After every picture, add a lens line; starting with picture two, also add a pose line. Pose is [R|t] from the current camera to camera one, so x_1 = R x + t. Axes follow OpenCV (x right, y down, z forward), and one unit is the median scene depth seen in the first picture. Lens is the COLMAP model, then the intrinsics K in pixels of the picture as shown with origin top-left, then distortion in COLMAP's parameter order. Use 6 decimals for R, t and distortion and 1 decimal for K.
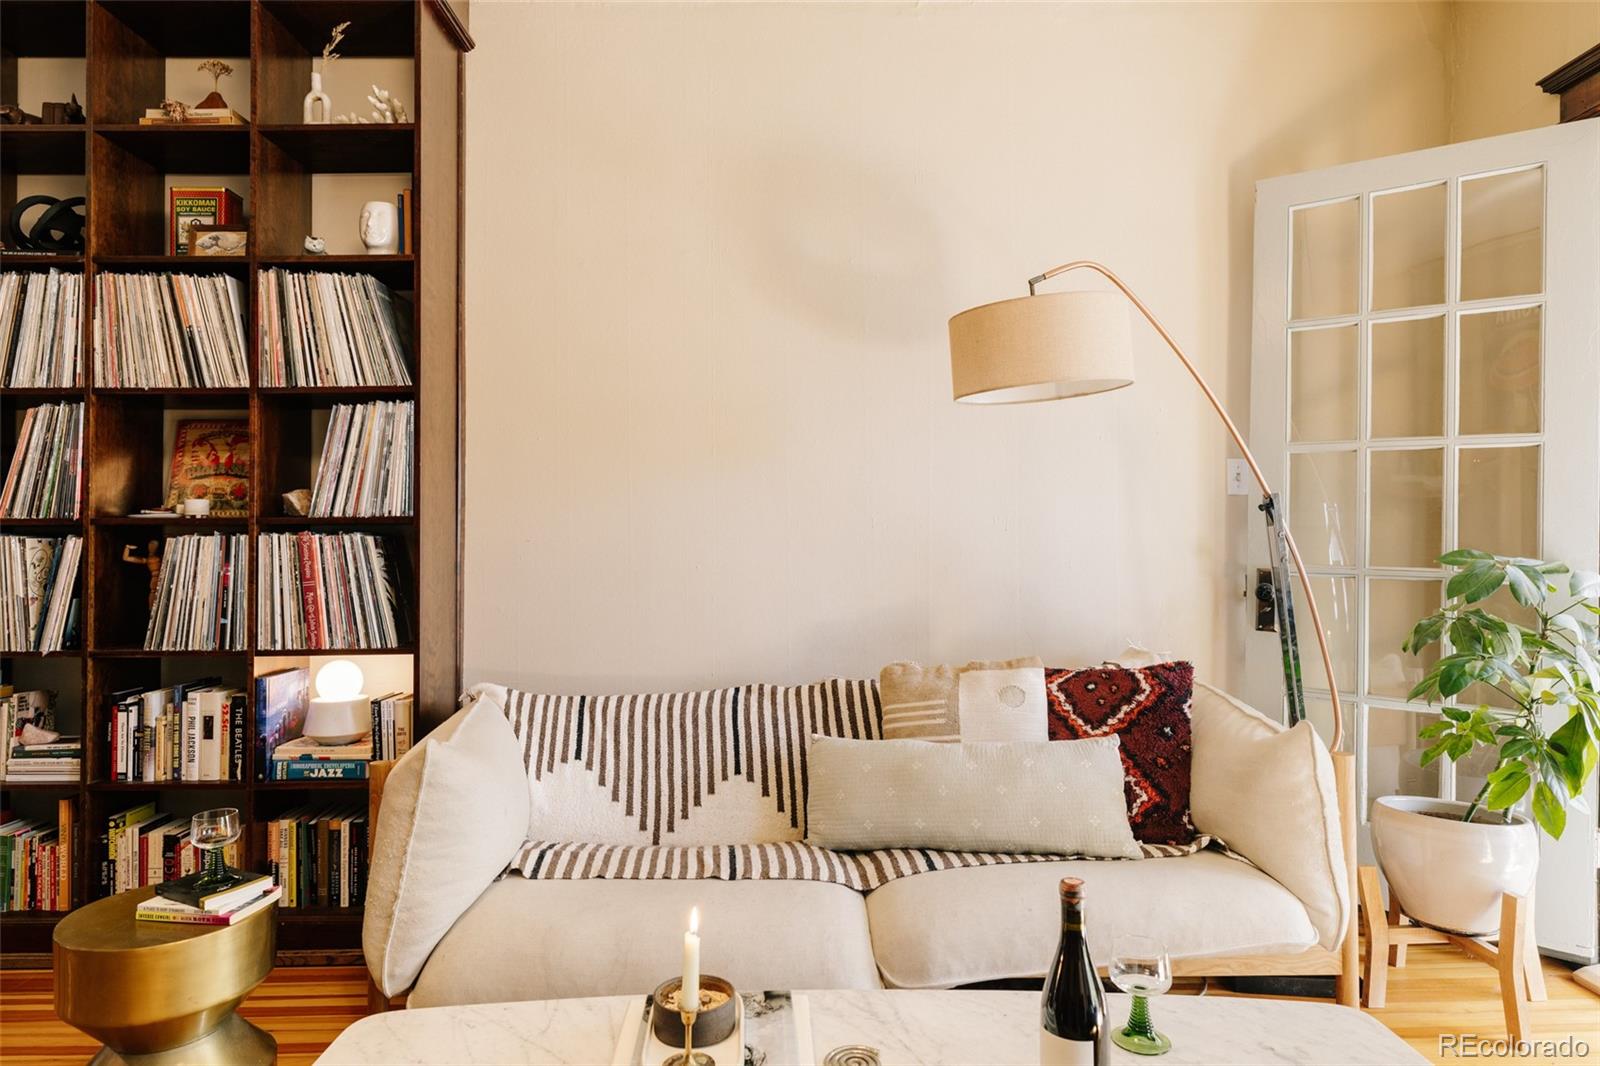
lens RADIAL K [[943.2, 0, 806.7], [0, 943.2, 532.6], [0, 0, 1]] dist [-0.000732, 0.002420]
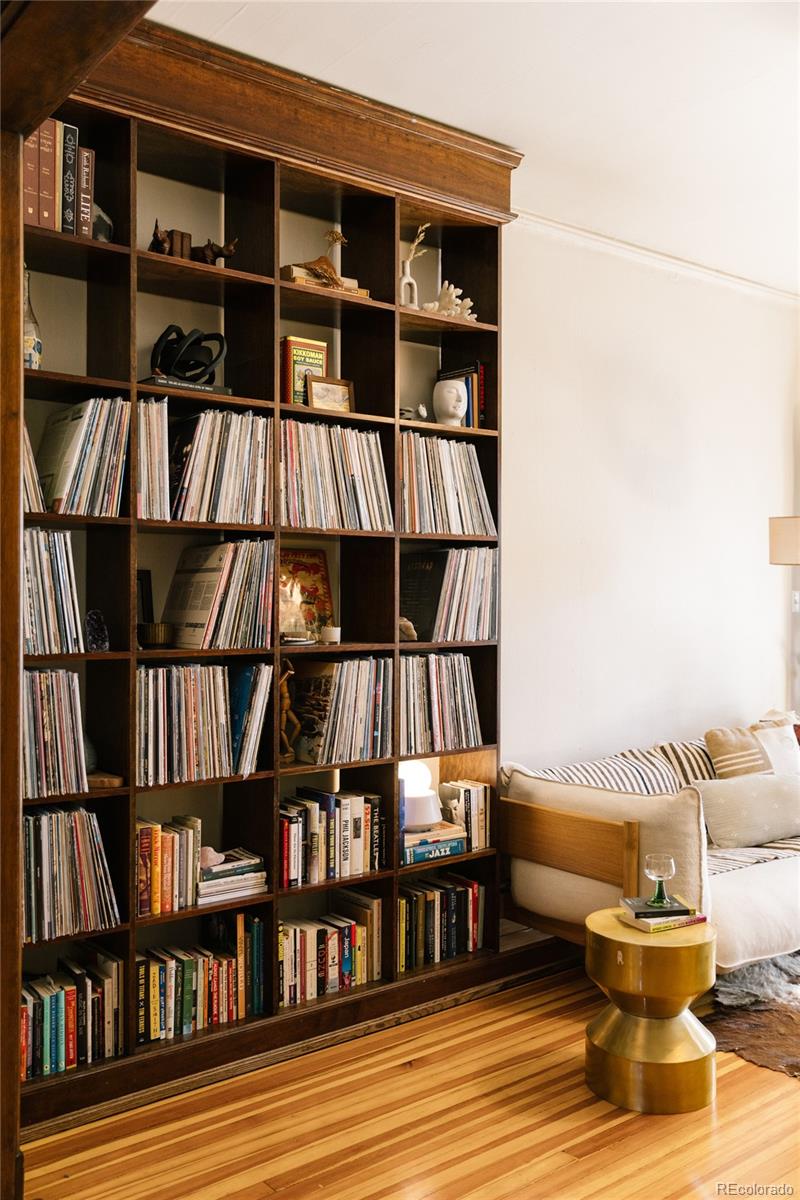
lens RADIAL K [[1069.8, 0, 396.5], [0, 1069.8, 597.1], [0, 0, 1]] dist [-0.001534, -0.003163]
pose [[0.785285, 0.005182, 0.619112, -1.401775], [-0.014573, 0.999843, 0.010117, -0.086747], [-0.618962, -0.016967, 0.785237, -0.041451]]
